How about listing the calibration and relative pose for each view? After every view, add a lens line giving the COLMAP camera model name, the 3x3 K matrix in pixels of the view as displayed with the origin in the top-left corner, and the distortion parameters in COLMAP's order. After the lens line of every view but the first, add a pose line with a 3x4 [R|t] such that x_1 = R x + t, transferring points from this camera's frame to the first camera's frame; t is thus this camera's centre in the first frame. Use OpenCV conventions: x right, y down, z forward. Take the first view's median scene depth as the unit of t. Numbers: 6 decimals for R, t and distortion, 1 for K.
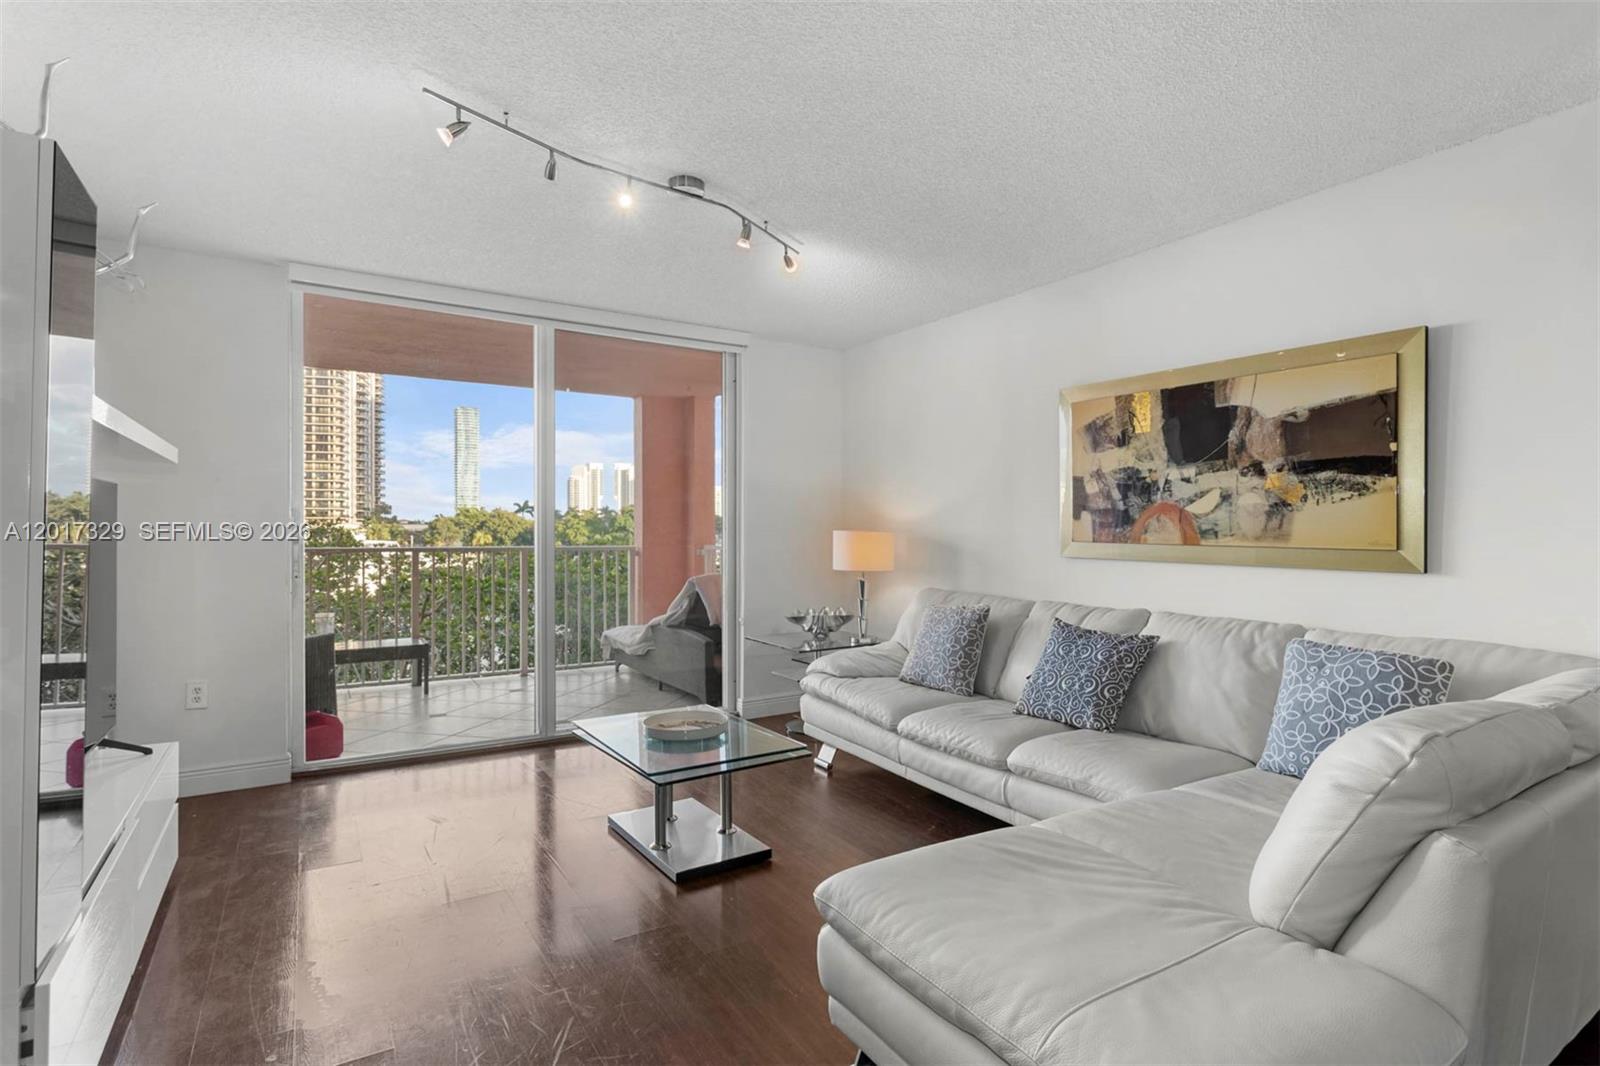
lens RADIAL K [[799.4, 0, 802.2], [0, 799.4, 531.1], [0, 0, 1]] dist [-0.004825, 0.003457]
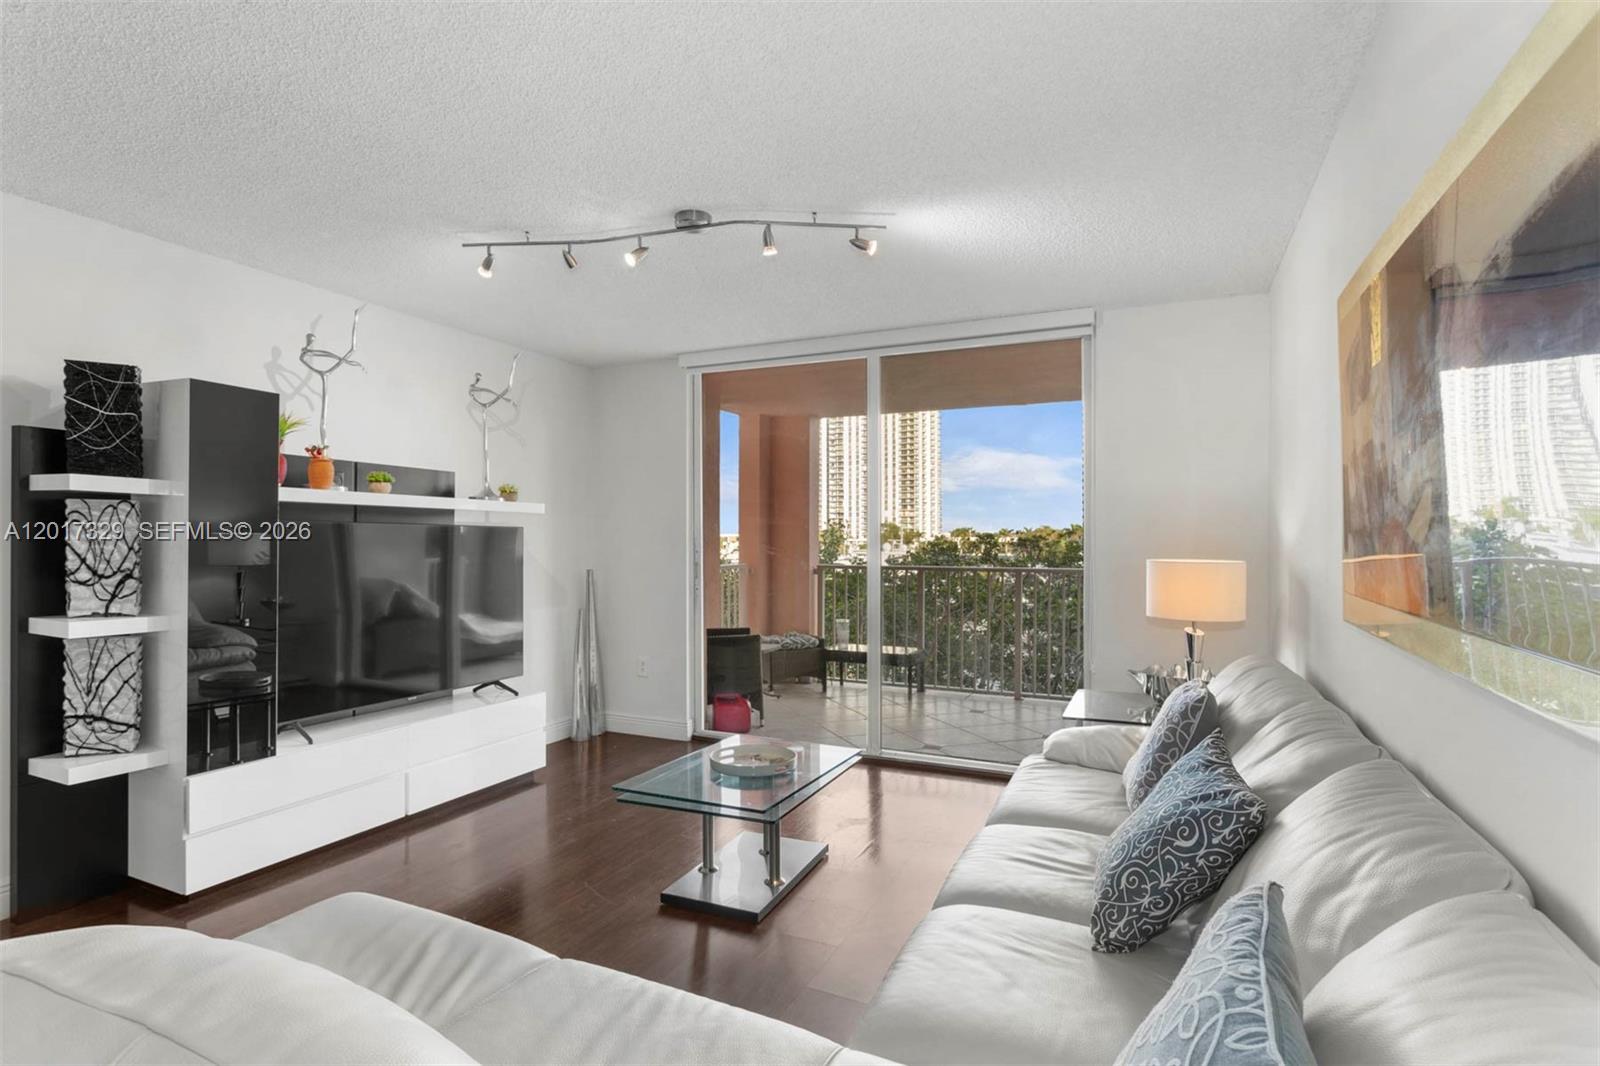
lens RADIAL K [[799.4, 0, 768.3], [0, 799.4, 536.0], [0, 0, 1]] dist [-0.004825, 0.003457]
pose [[0.523984, -0.008221, -0.851688, 0.580585], [0.001061, 0.999959, -0.008999, -0.017692], [0.851727, 0.003812, 0.523971, 0.421569]]
